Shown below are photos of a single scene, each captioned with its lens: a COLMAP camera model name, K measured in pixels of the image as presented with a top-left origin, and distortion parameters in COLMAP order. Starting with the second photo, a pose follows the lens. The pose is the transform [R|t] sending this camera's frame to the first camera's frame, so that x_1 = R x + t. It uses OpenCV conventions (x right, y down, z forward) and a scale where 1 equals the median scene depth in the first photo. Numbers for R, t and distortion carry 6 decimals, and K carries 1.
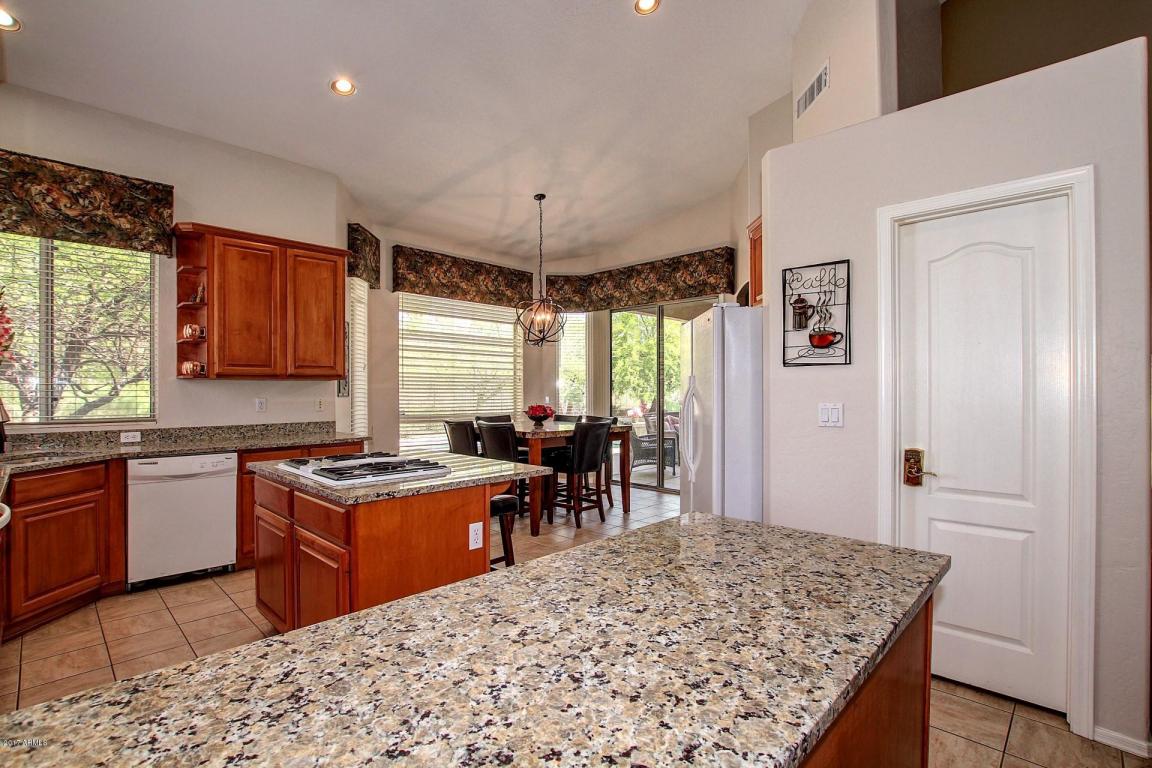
lens RADIAL K [[537.0, 0, 579.7], [0, 537.0, 394.8], [0, 0, 1]] dist [-0.026384, 0.001363]
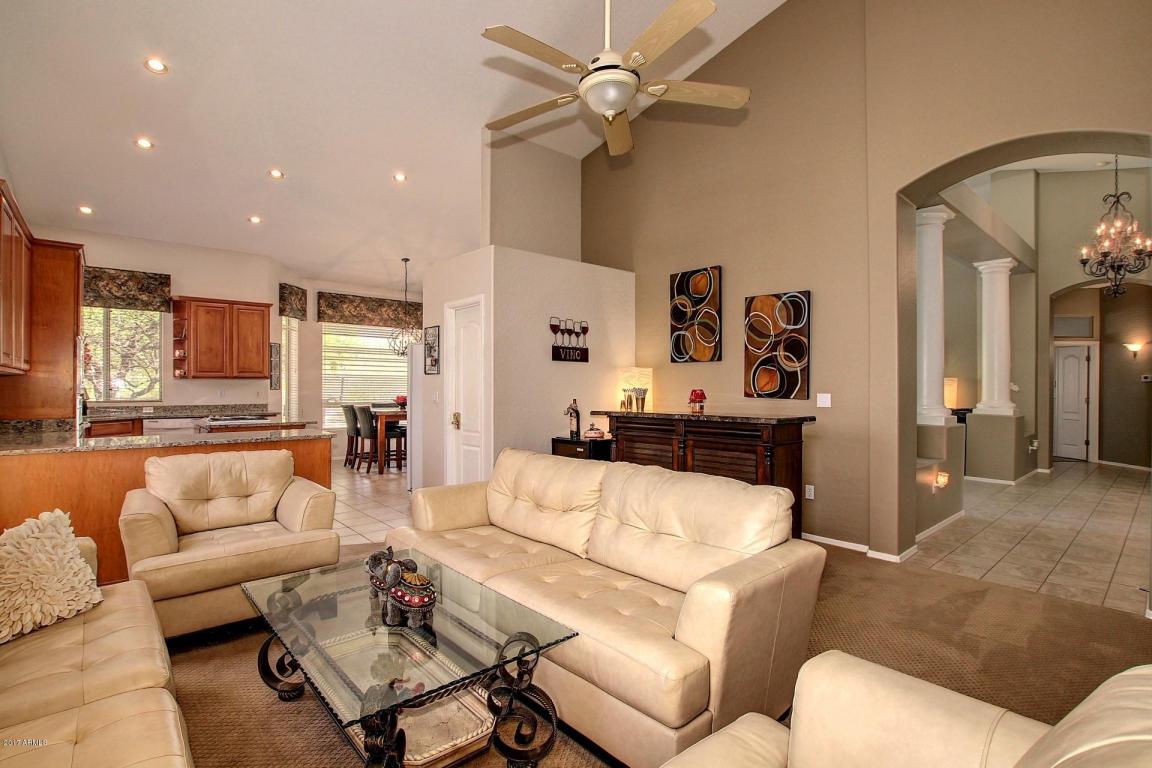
lens RADIAL K [[562.1, 0, 589.6], [0, 562.1, 391.3], [0, 0, 1]] dist [-0.023496, 0.000053]
pose [[0.995848, 0.004454, -0.090921, 0.855755], [-0.004578, 0.999989, -0.001161, 0.009000], [0.090914, 0.001572, 0.995857, -0.788142]]
